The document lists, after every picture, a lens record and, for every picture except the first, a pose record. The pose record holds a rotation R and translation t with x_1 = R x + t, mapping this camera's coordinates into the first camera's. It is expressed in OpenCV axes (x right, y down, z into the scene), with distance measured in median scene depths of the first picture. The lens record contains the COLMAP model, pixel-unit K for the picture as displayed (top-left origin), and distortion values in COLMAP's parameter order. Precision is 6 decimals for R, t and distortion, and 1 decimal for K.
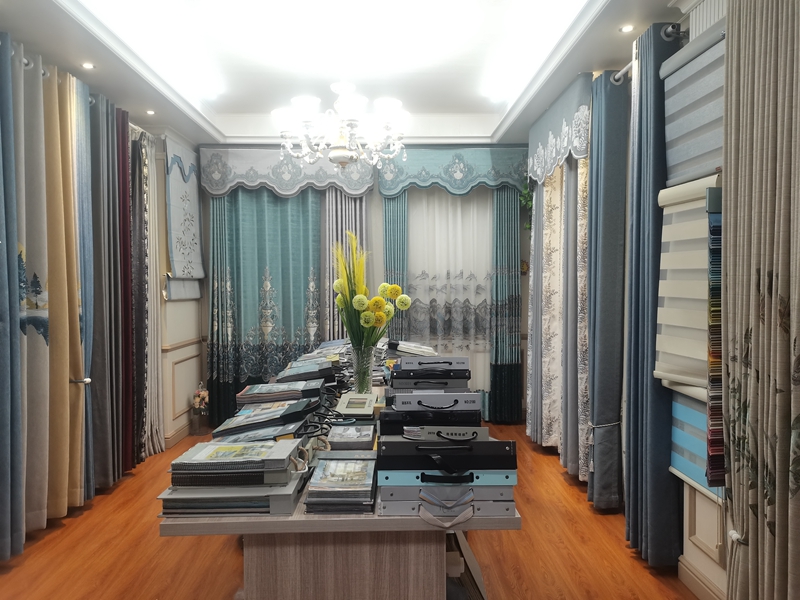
lens RADIAL K [[617.8, 0, 400.0], [0, 617.8, 300.0], [0, 0, 1]] dist [0.056156, -0.030530]
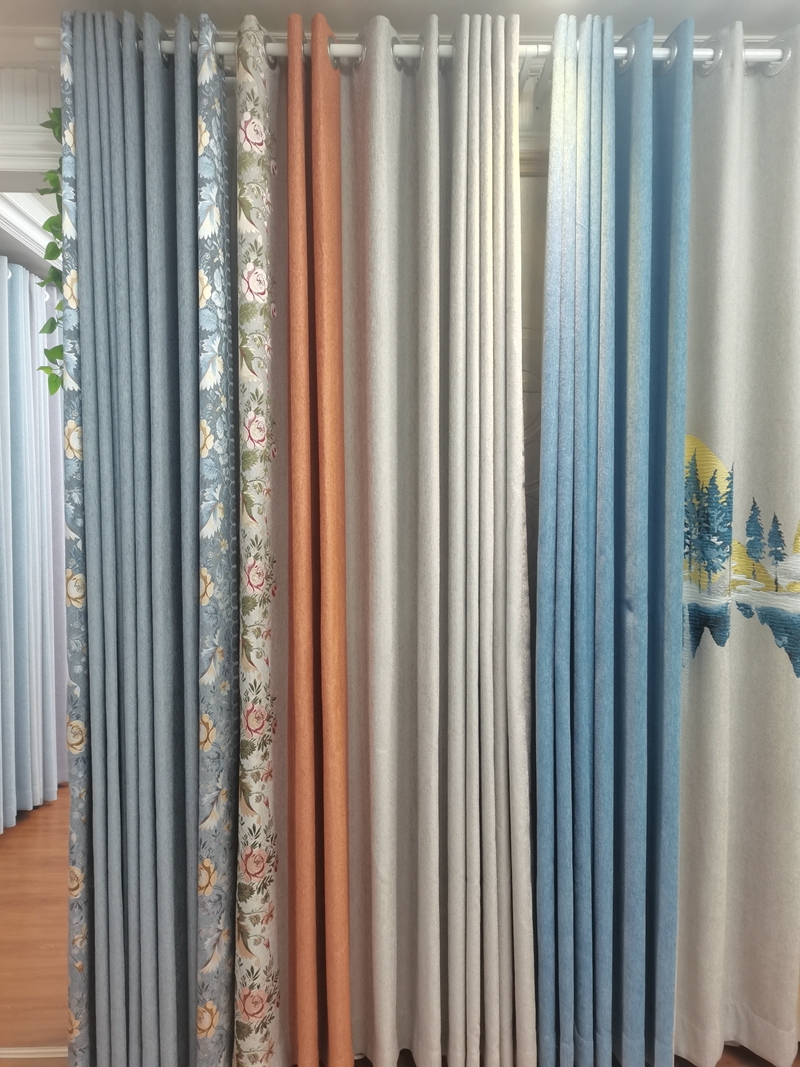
lens RADIAL K [[824.0, 0, 394.0], [0, 824.0, 529.8], [0, 0, 1]] dist [0.056156, -0.030530]
pose [[0.009078, 0.039453, -0.999180, 0.029354], [-0.028267, 0.998832, 0.039182, -0.044654], [0.999559, 0.027888, 0.010182, 0.665460]]
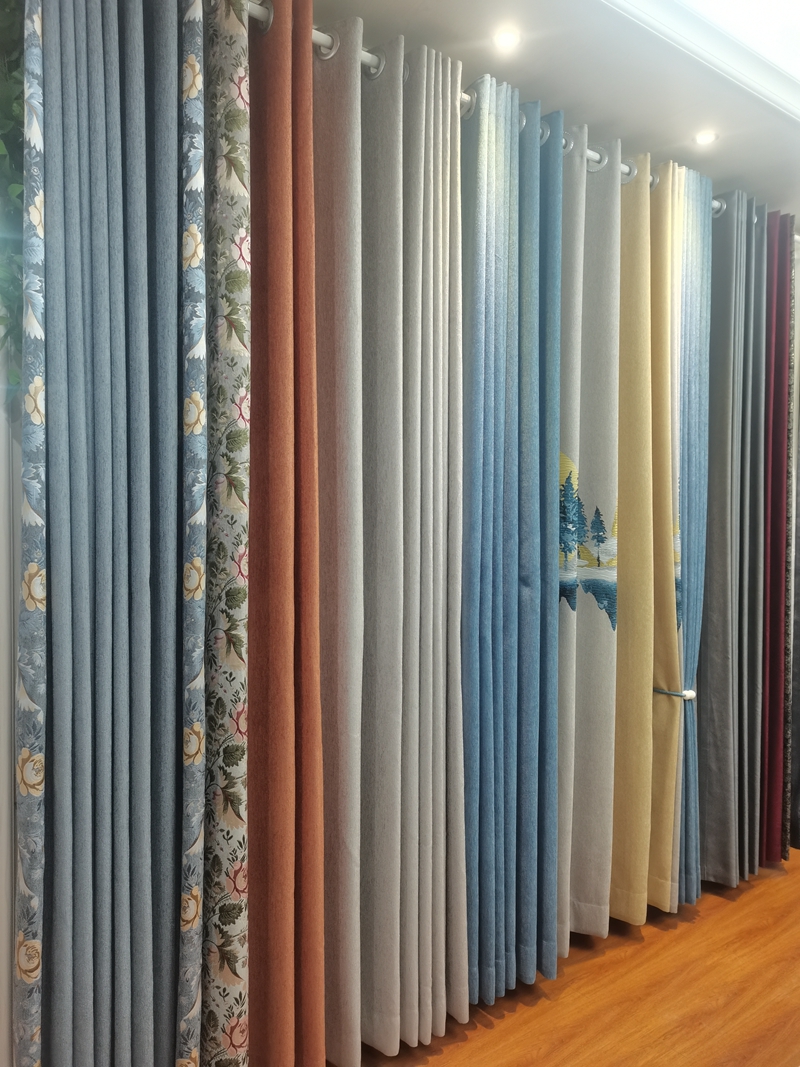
lens RADIAL K [[824.0, 0, 394.0], [0, 824.0, 529.8], [0, 0, 1]] dist [0.056156, -0.030530]
pose [[0.599807, 0.019656, -0.799903, -0.058421], [-0.031870, 0.999492, 0.000662, -0.014686], [0.799510, 0.025096, 0.600128, 0.342569]]
